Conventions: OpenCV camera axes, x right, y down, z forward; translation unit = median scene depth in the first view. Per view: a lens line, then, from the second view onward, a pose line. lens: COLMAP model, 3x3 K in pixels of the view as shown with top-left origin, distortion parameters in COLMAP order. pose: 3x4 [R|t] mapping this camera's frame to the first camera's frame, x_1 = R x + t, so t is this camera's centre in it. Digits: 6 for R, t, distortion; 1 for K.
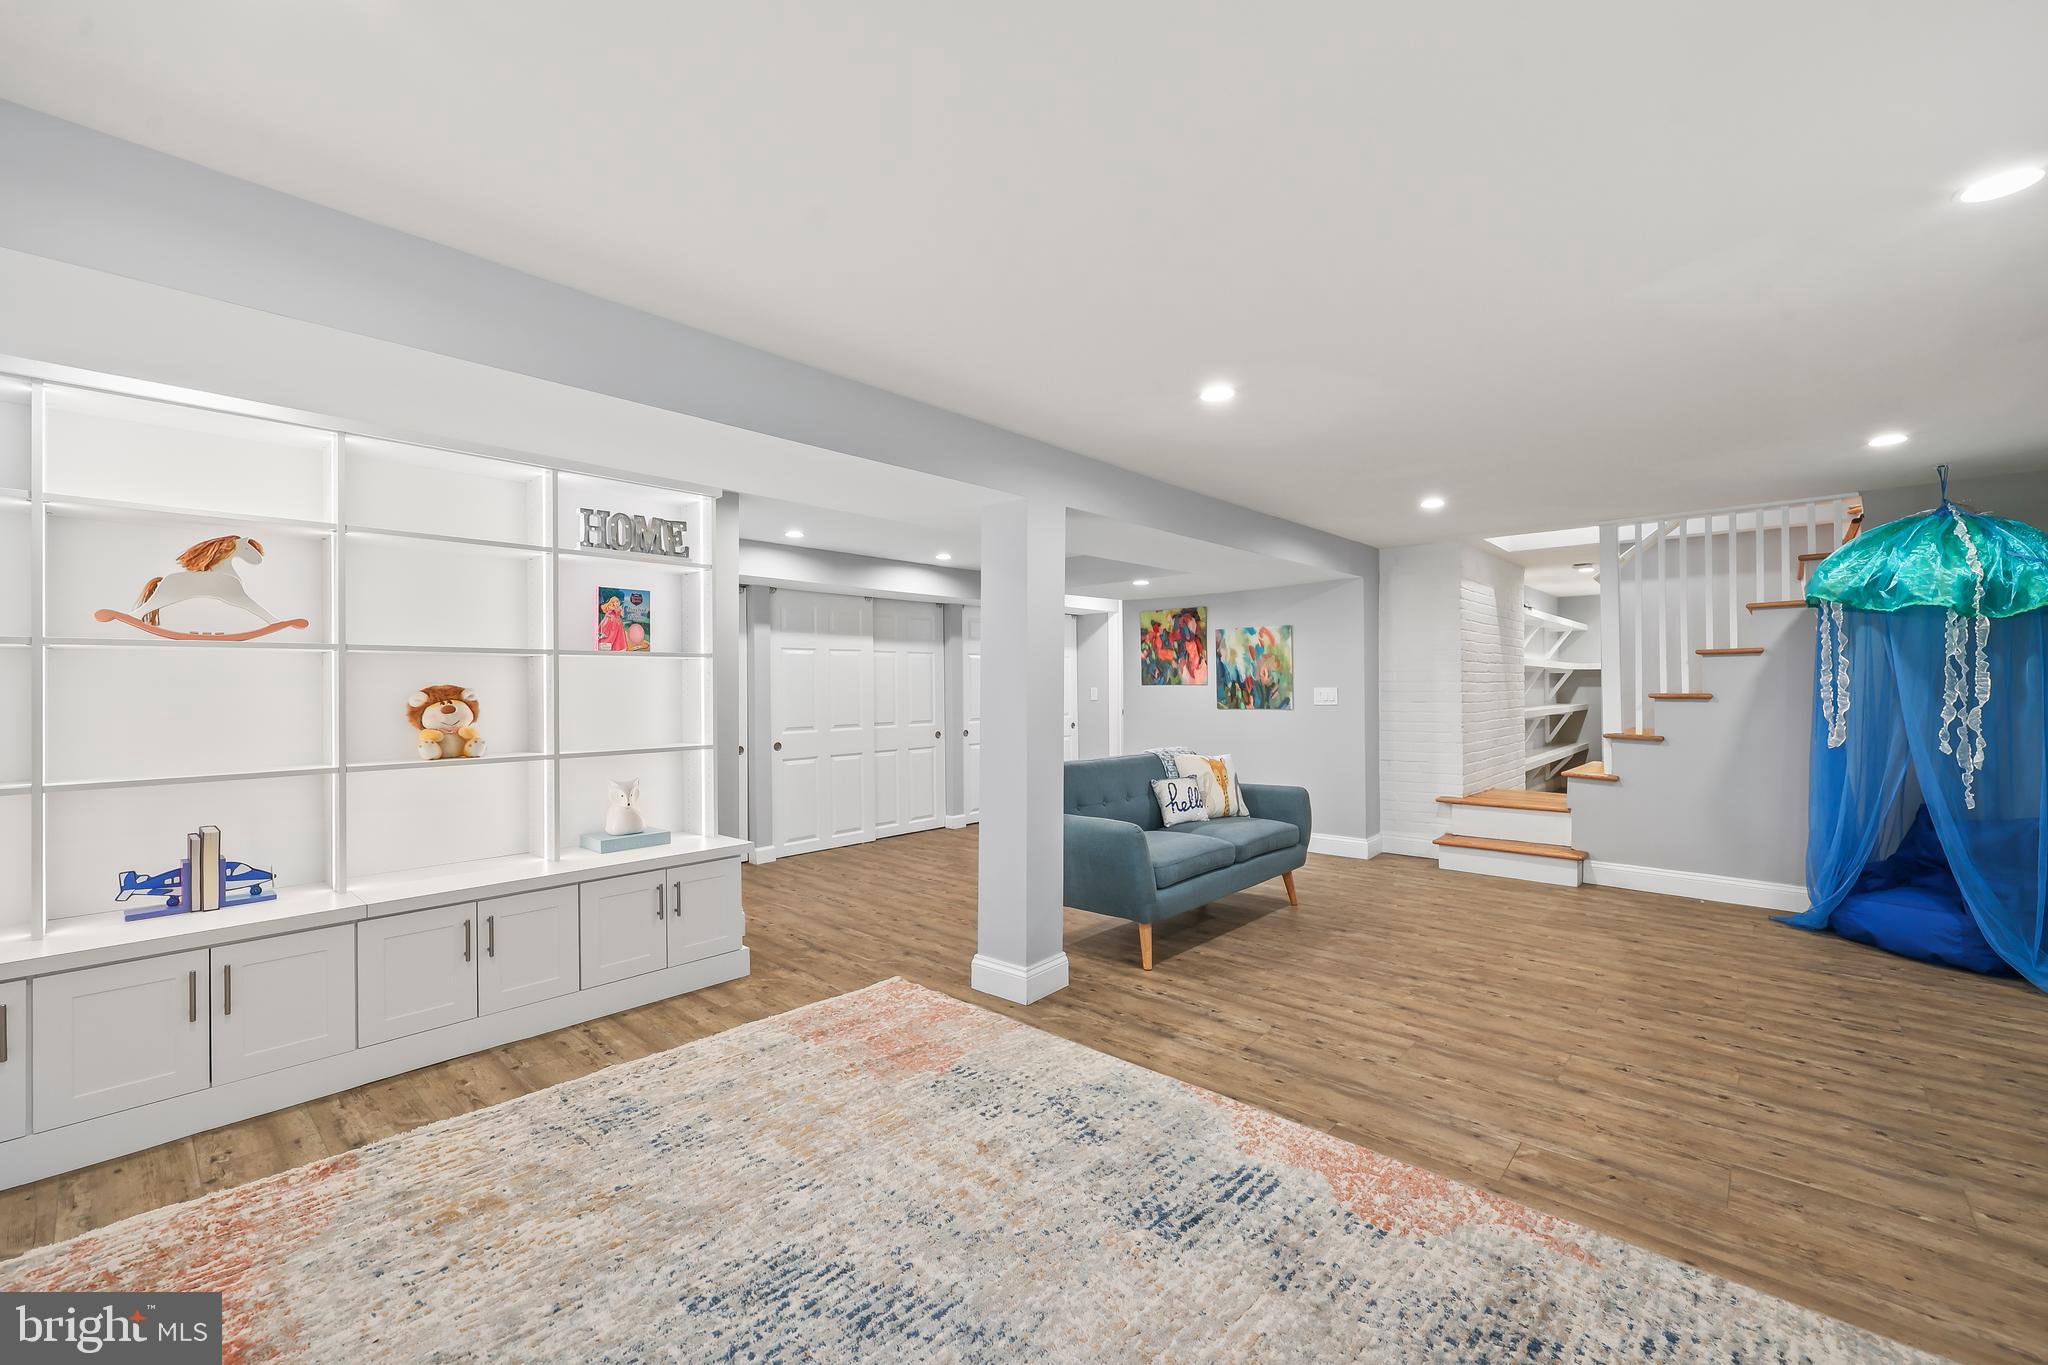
lens RADIAL K [[849.6, 0, 1023.6], [0, 849.6, 679.3], [0, 0, 1]] dist [0.001029, -0.000036]
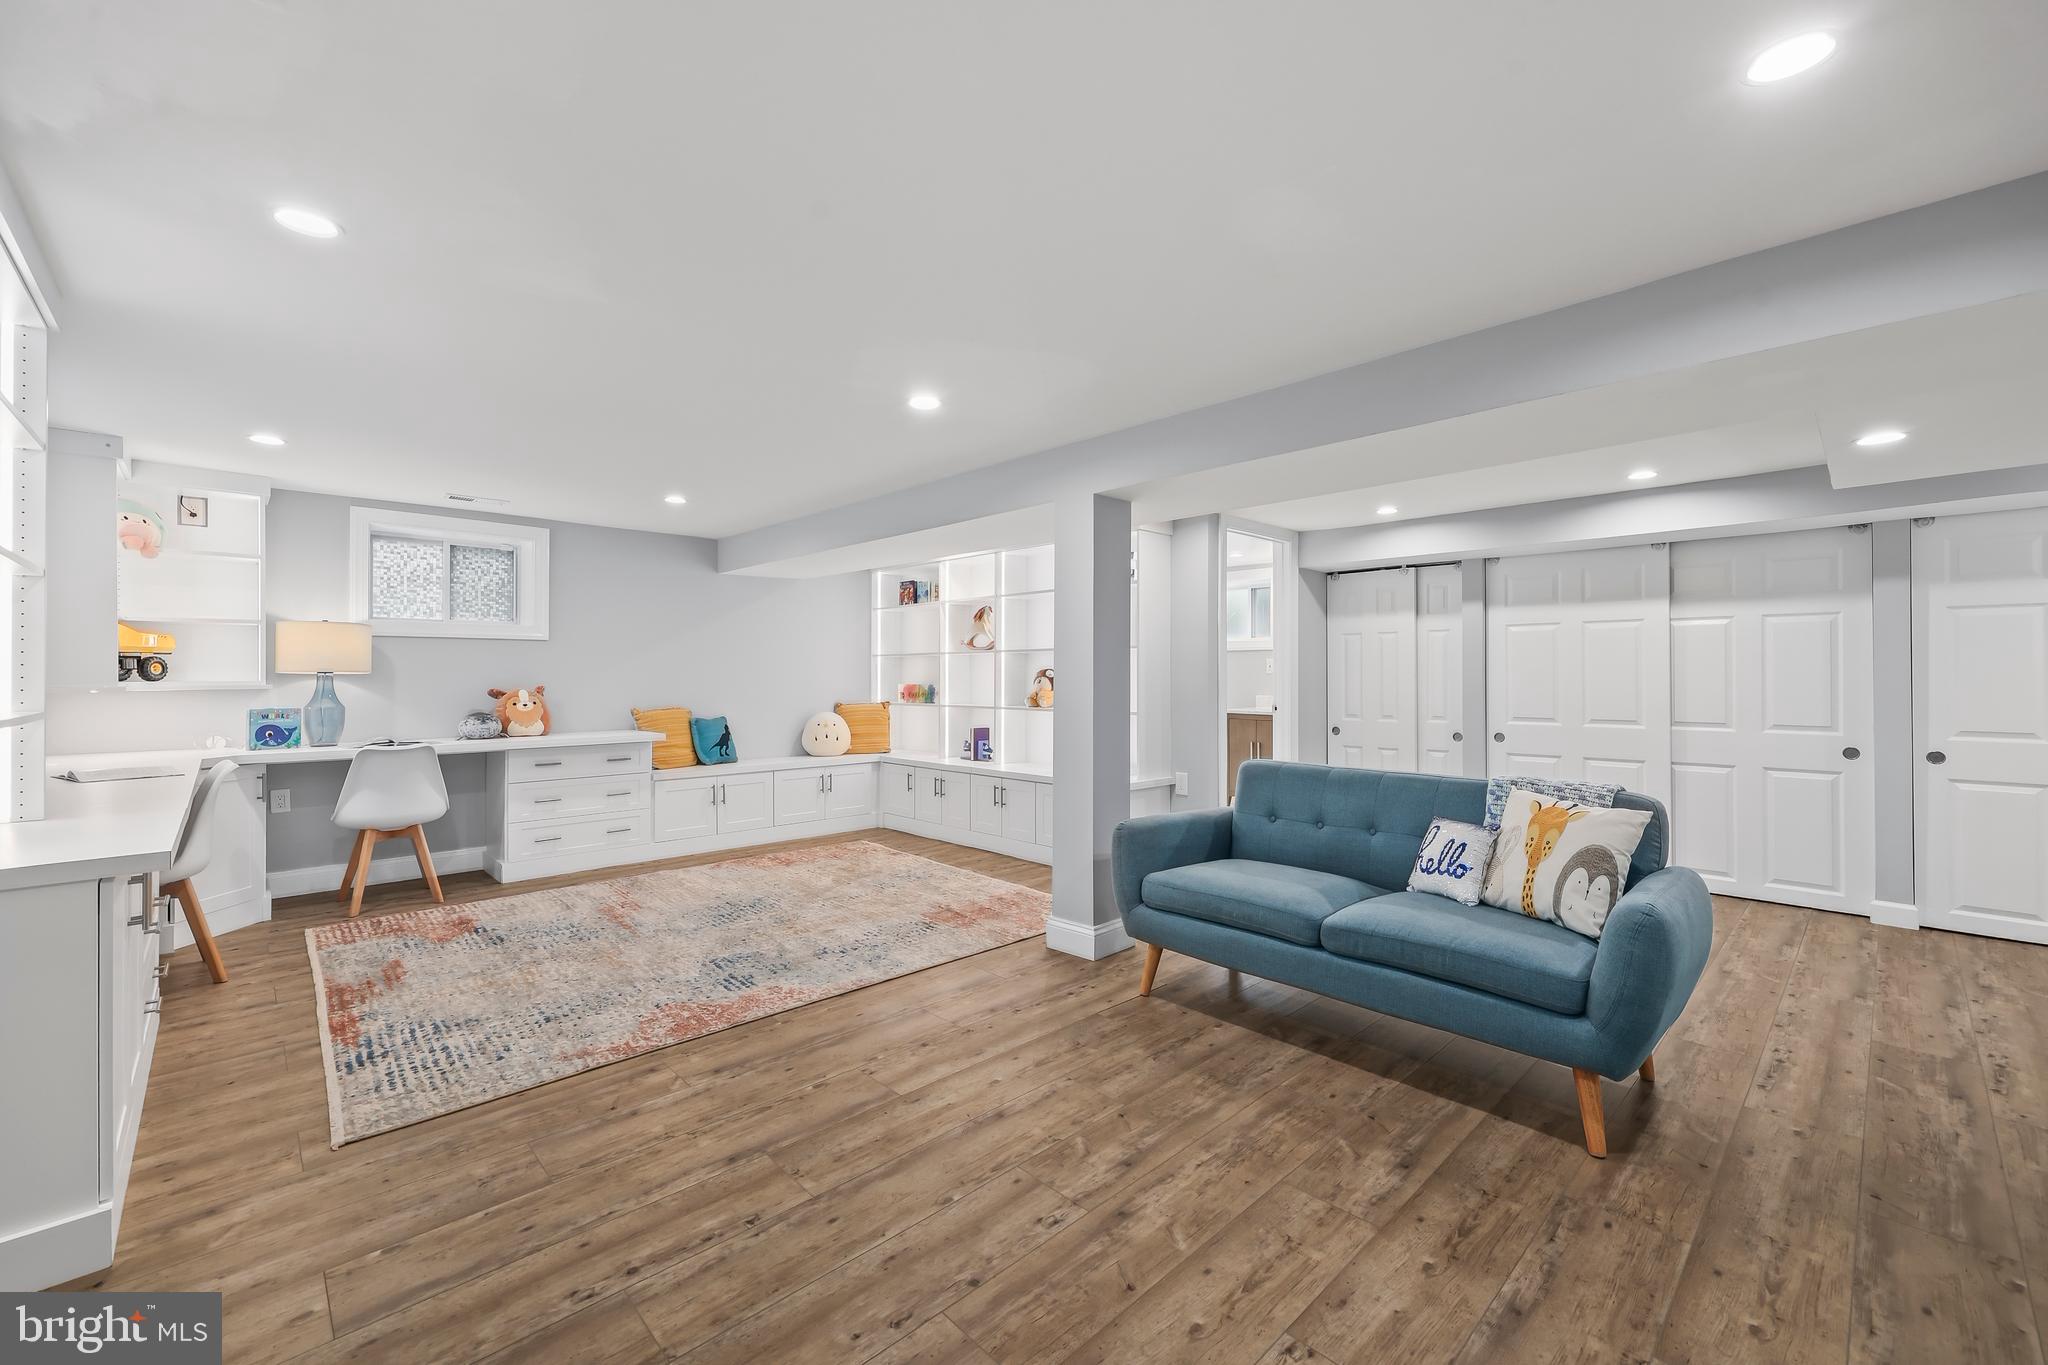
lens RADIAL K [[824.0, 0, 1009.0], [0, 824.0, 674.3], [0, 0, 1]] dist [-0.007140, 0.000552]
pose [[-0.086104, 0.005798, -0.996269, 1.109034], [0.008513, 0.999951, 0.005083, 0.008181], [0.996250, -0.008044, -0.086149, 1.041432]]
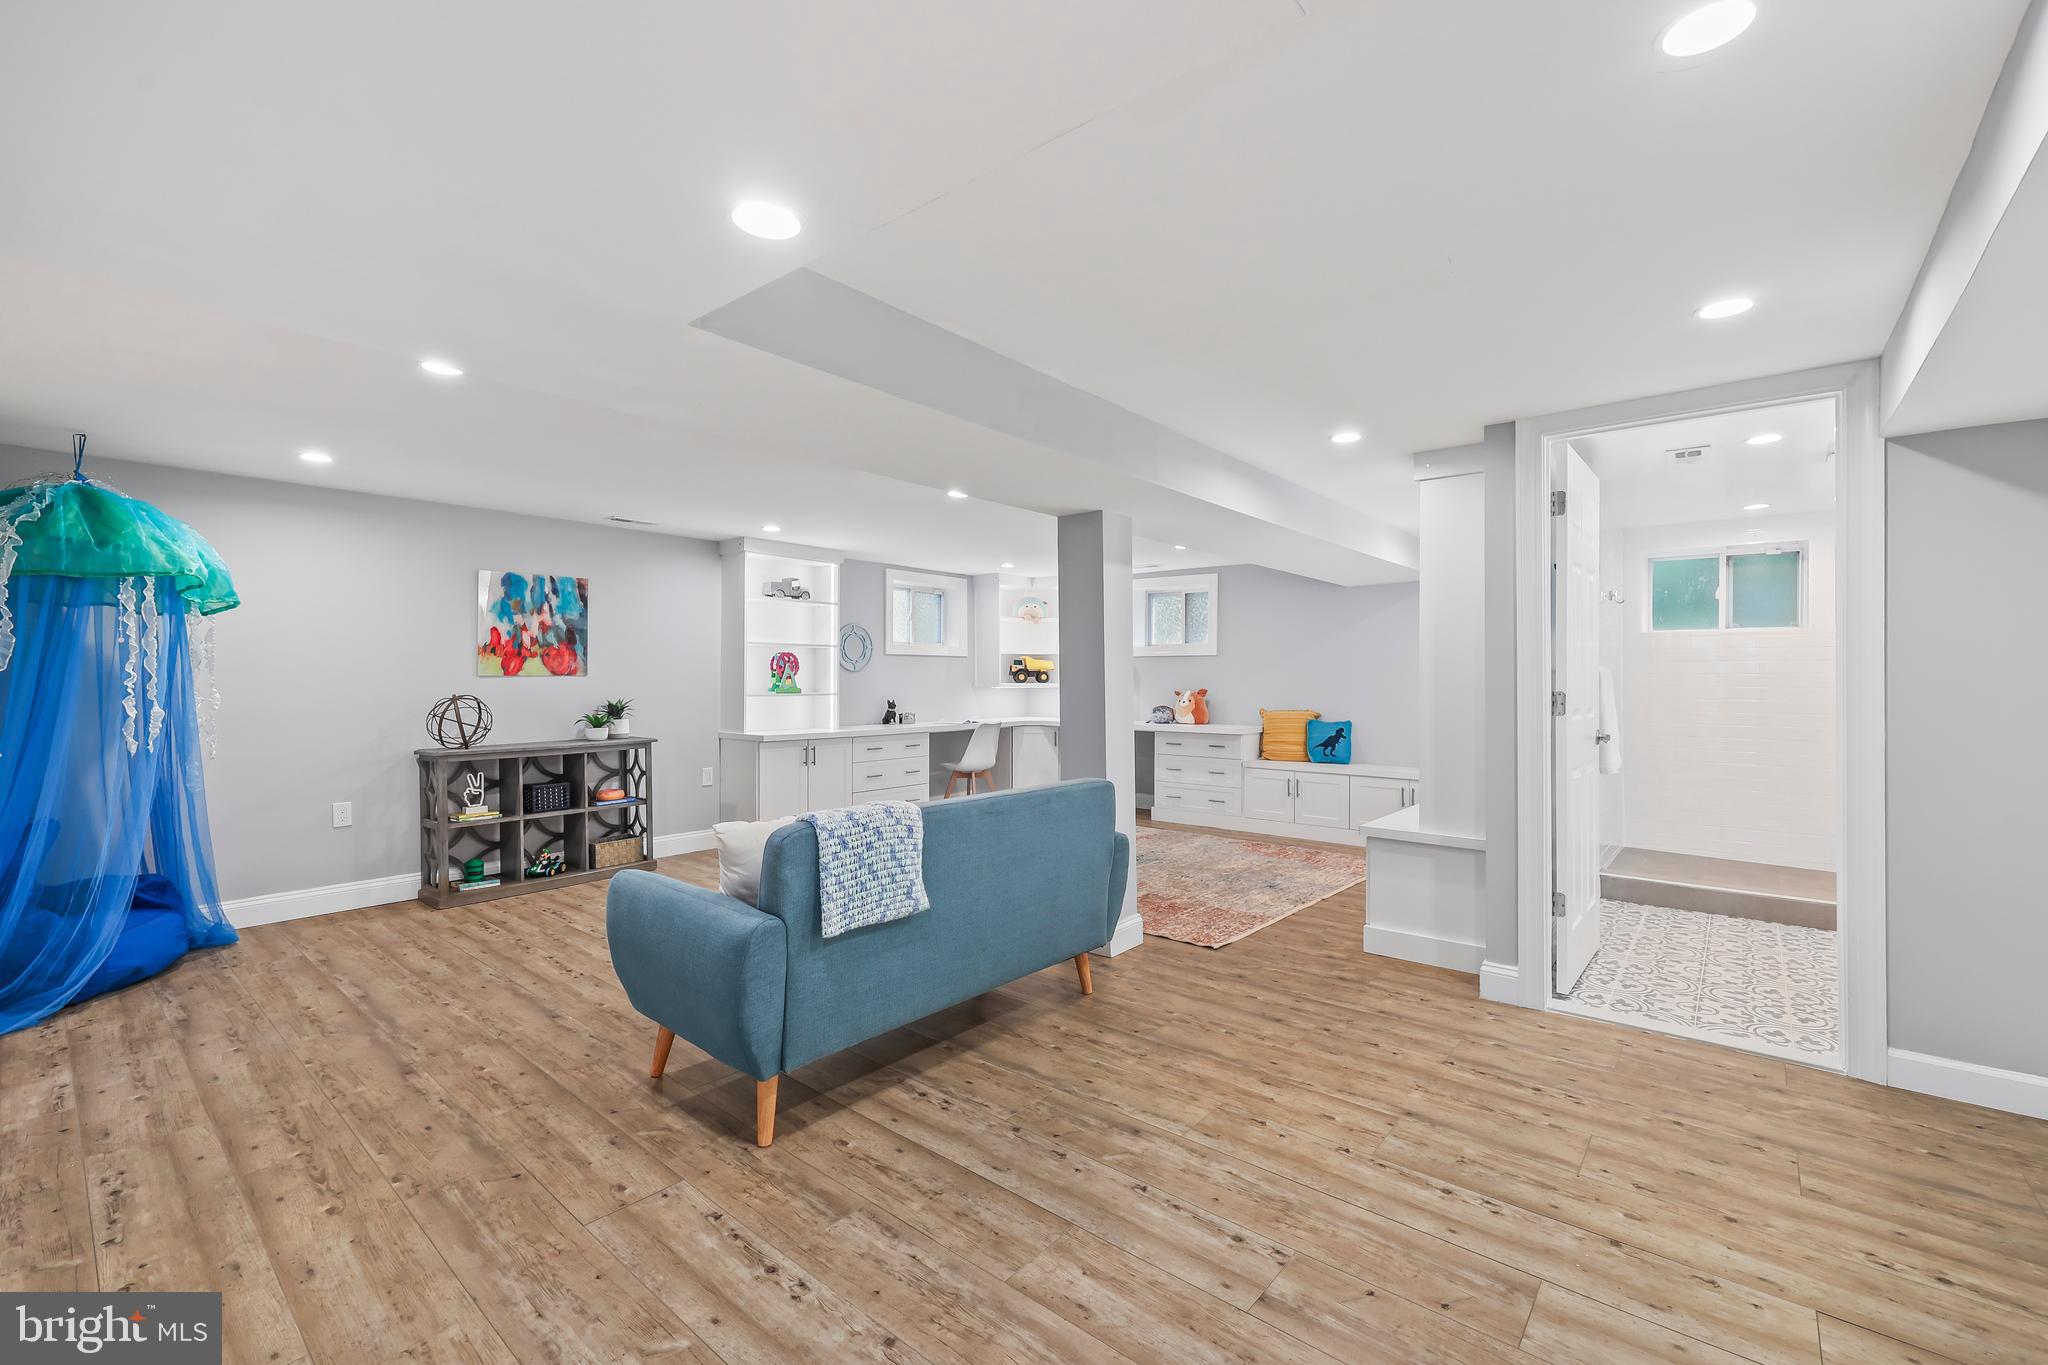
lens RADIAL K [[849.6, 0, 1023.6], [0, 849.6, 679.3], [0, 0, 1]] dist [0.001029, -0.000036]
pose [[-0.999364, 0.008222, -0.034690, 0.139750], [0.008464, 0.999941, -0.006857, 0.019922], [0.034632, -0.007147, -0.999375, 2.232153]]
